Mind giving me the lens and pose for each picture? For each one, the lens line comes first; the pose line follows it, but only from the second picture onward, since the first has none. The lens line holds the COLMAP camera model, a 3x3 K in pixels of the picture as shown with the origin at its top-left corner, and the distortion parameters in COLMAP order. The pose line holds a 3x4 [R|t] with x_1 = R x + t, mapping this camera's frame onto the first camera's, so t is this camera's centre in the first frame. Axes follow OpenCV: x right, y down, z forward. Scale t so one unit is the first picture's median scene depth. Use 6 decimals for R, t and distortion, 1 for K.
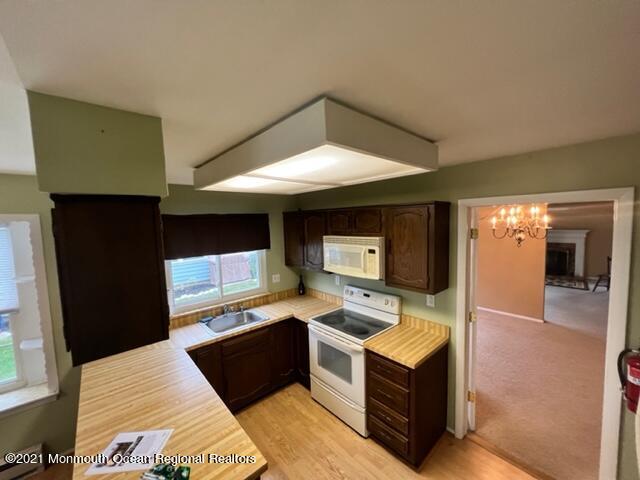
lens RADIAL K [[252.6, 0, 320.0], [0, 252.6, 240.0], [0, 0, 1]] dist [0.000308, 0.000365]
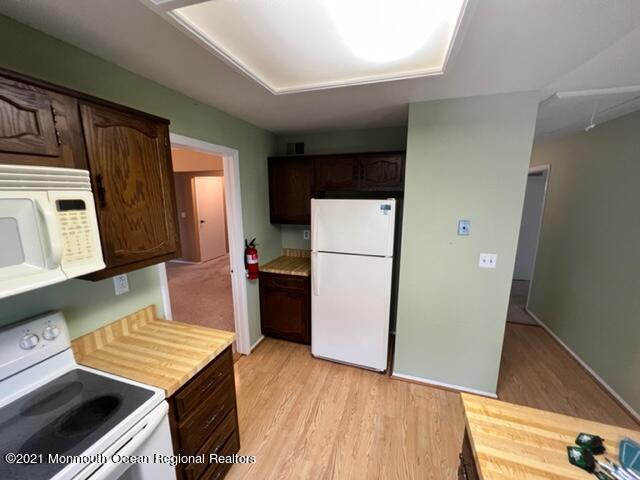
lens RADIAL K [[252.6, 0, 320.0], [0, 252.6, 240.0], [0, 0, 1]] dist [0.000308, 0.000365]
pose [[-0.497245, -0.132465, 0.857438, -0.324434], [0.080543, 0.976960, 0.197639, 0.051614], [-0.863863, 0.167336, -0.475120, 0.863612]]
